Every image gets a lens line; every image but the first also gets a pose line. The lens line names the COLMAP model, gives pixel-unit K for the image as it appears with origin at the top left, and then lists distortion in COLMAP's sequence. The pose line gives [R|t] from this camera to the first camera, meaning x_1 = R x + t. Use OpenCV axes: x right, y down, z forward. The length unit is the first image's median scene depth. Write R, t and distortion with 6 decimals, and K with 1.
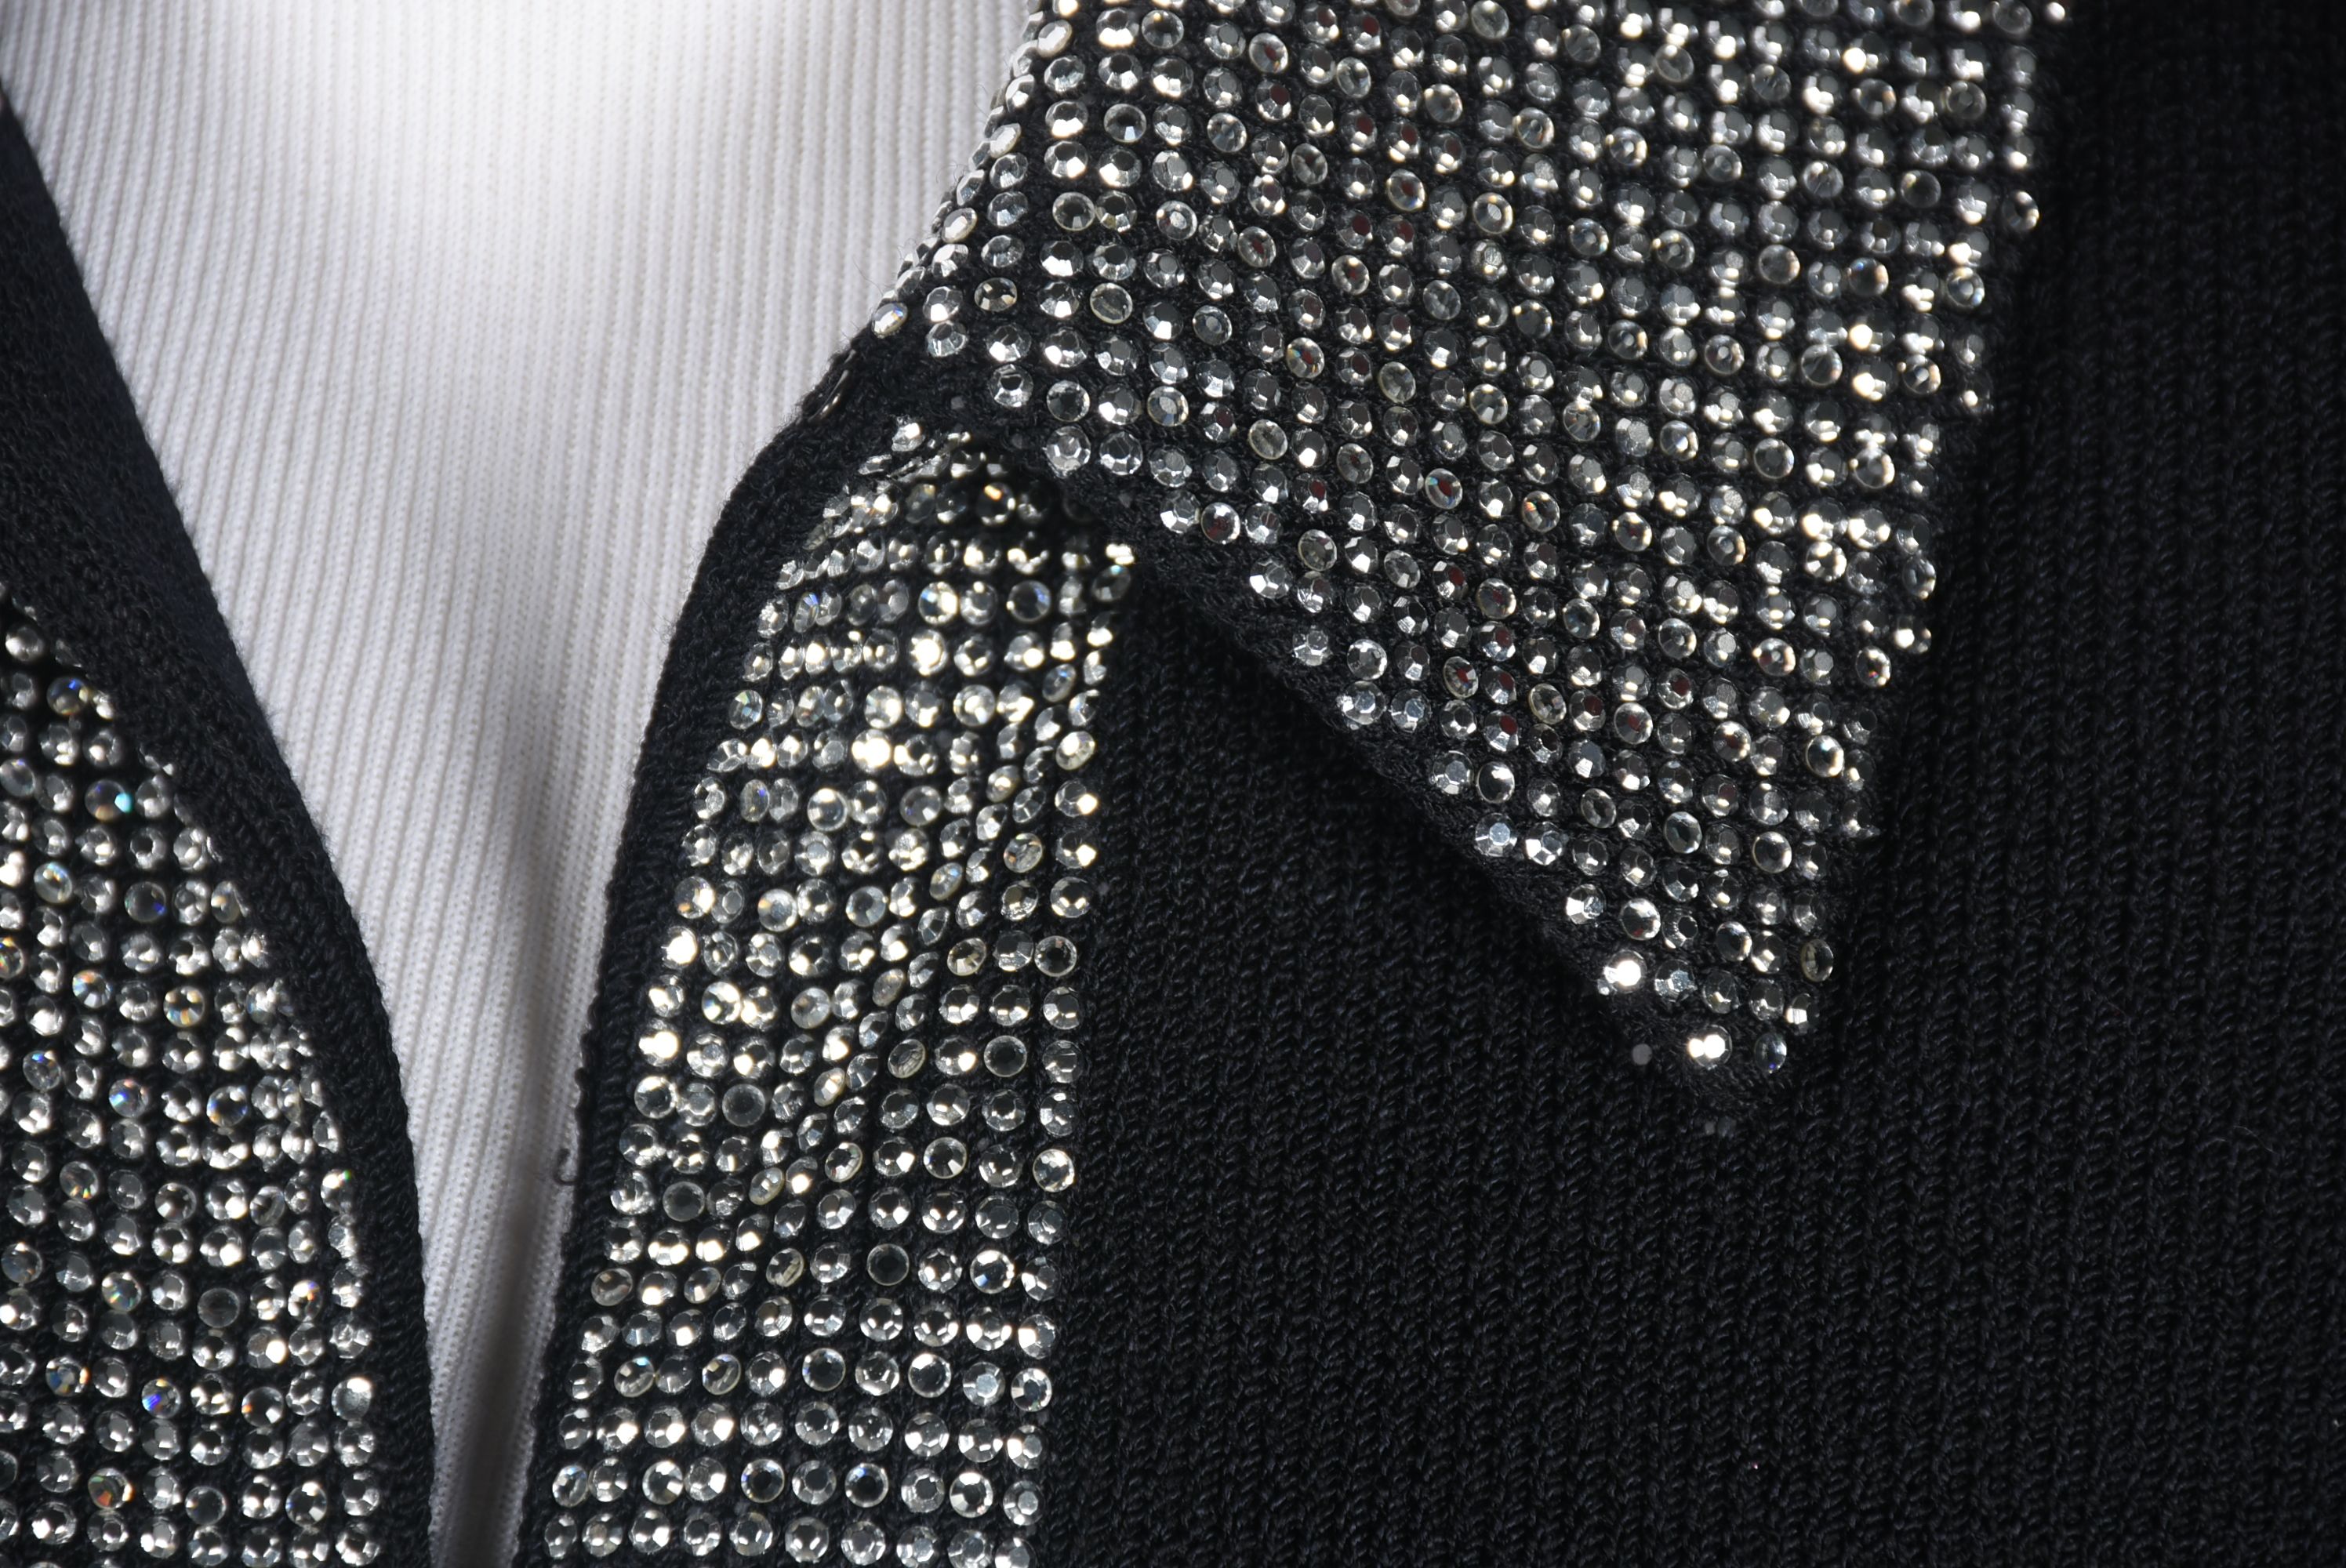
lens RADIAL K [[11313.2, 0, 1173.0], [0, 11313.2, 784.0], [0, 0, 1]] dist [0.110328, 4.474090]
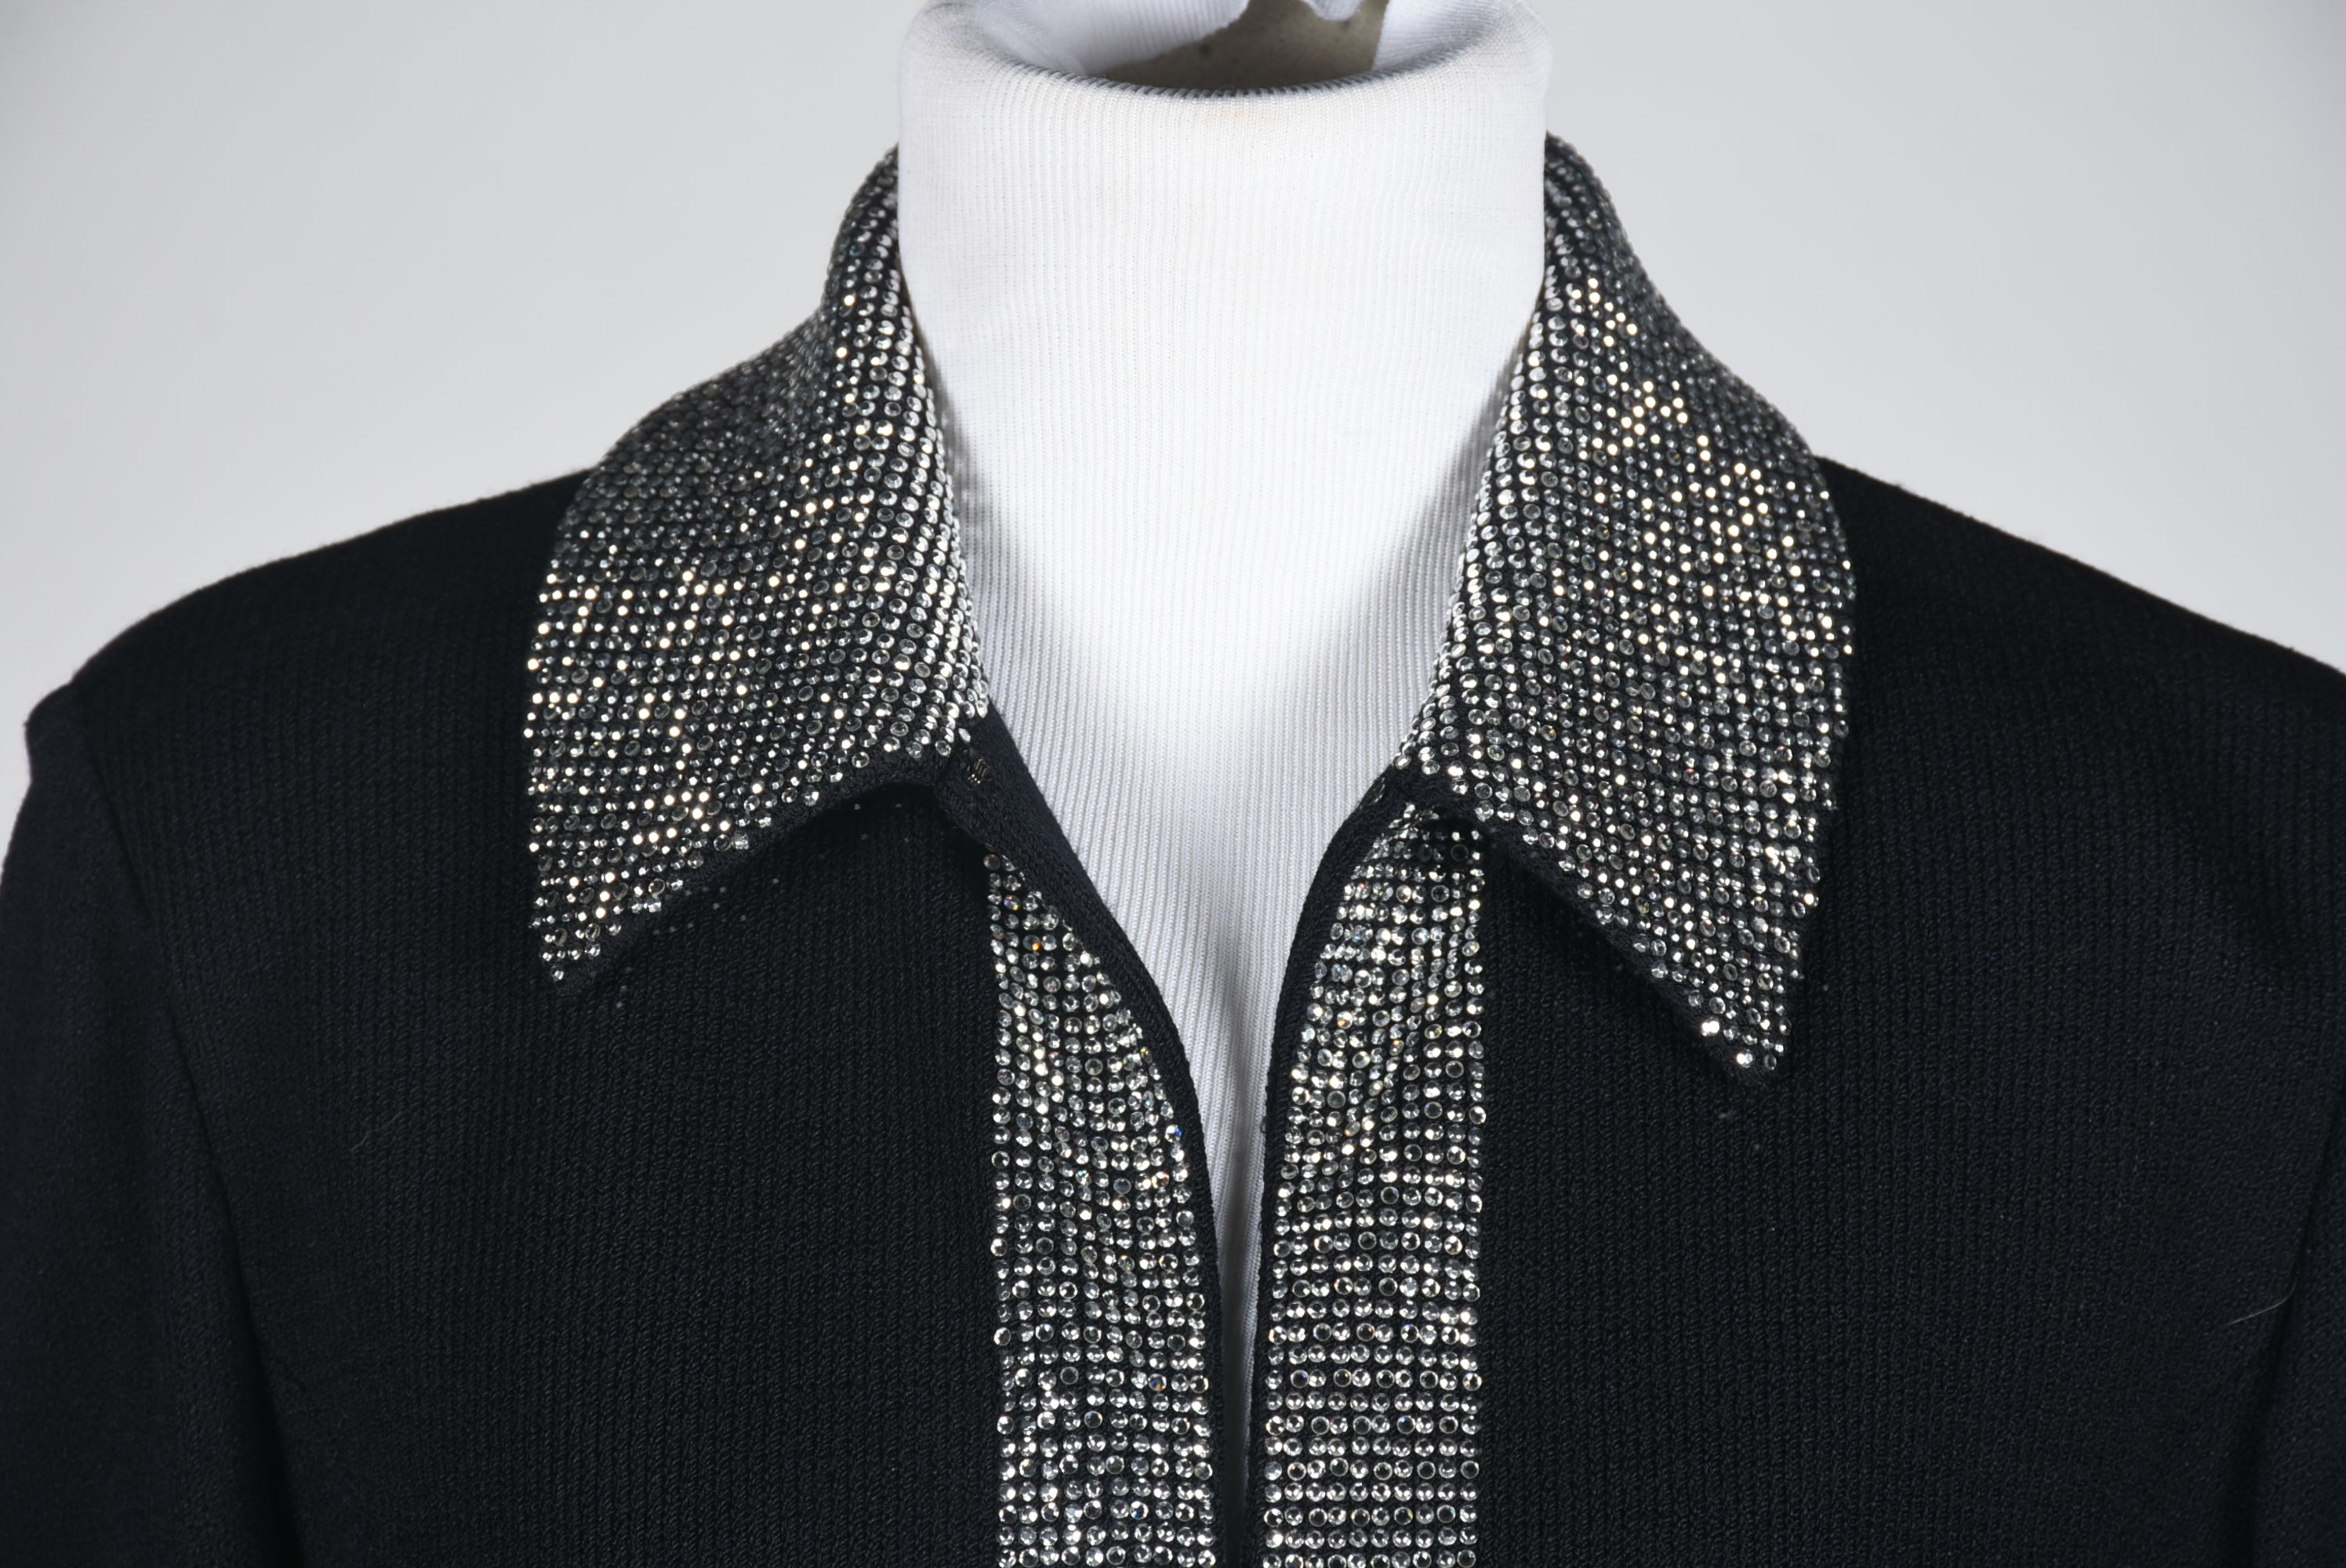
lens RADIAL K [[9338.2, 0, 1173.0], [0, 9338.2, 784.0], [0, 0, 1]] dist [-0.137584, 3.380965]
pose [[0.993645, -0.012174, 0.111897, -0.292108], [0.026637, 0.991328, -0.128681, 0.215205], [-0.109360, 0.130844, 0.985353, -0.940864]]
